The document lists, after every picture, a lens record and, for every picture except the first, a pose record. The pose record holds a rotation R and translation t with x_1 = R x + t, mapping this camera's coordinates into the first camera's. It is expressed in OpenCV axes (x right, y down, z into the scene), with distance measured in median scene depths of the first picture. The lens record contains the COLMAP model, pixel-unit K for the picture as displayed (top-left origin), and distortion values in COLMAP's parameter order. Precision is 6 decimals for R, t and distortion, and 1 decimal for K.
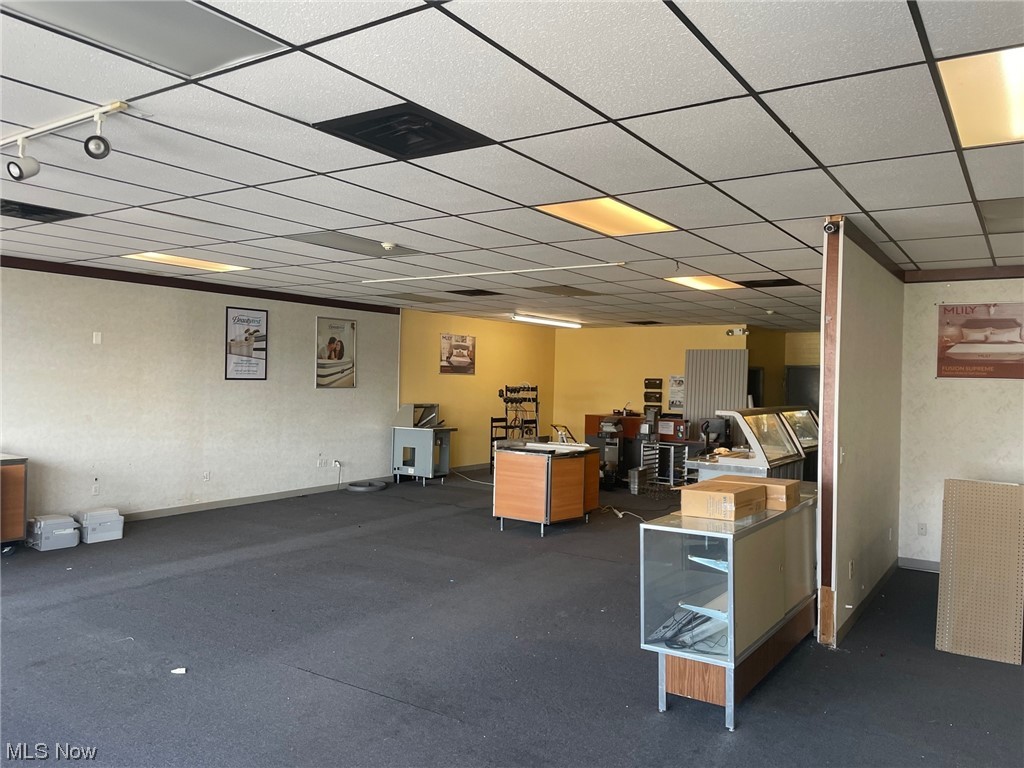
lens RADIAL K [[772.7, 0, 515.2], [0, 772.7, 384.5], [0, 0, 1]] dist [0.041447, -0.001246]
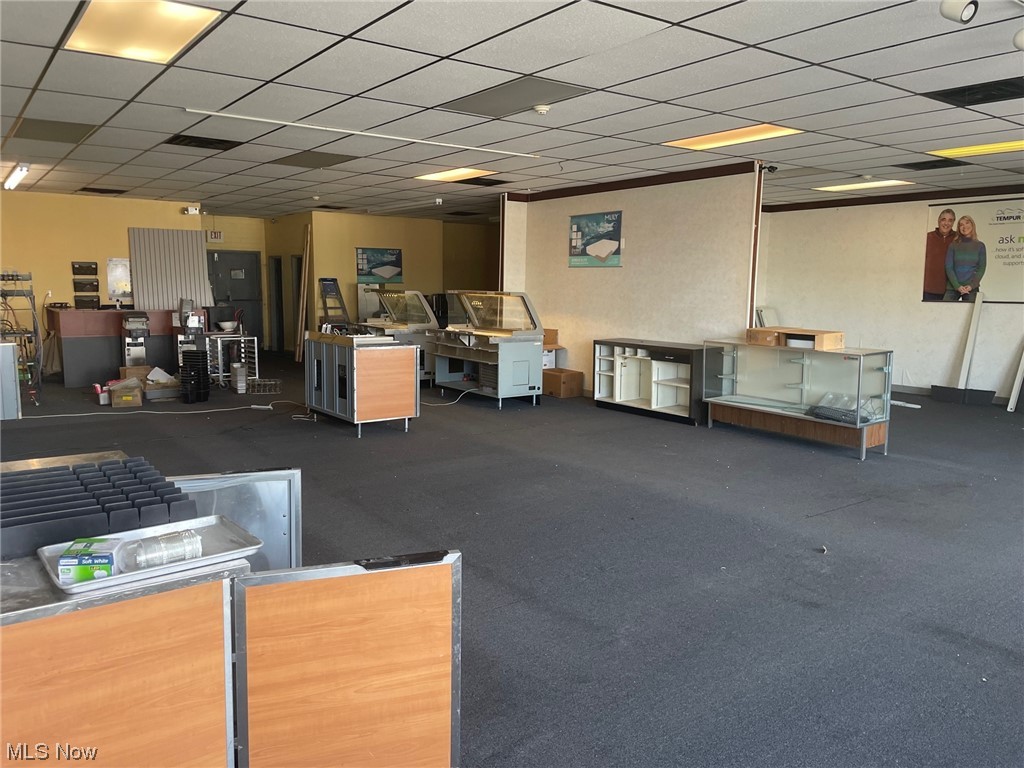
lens RADIAL K [[772.7, 0, 514.6], [0, 772.7, 387.6], [0, 0, 1]] dist [0.041447, -0.001246]
pose [[0.349252, -0.149350, 0.925050, -0.455293], [0.006647, 0.987586, 0.156937, -0.003716], [-0.937005, -0.048662, 0.345909, 0.313564]]
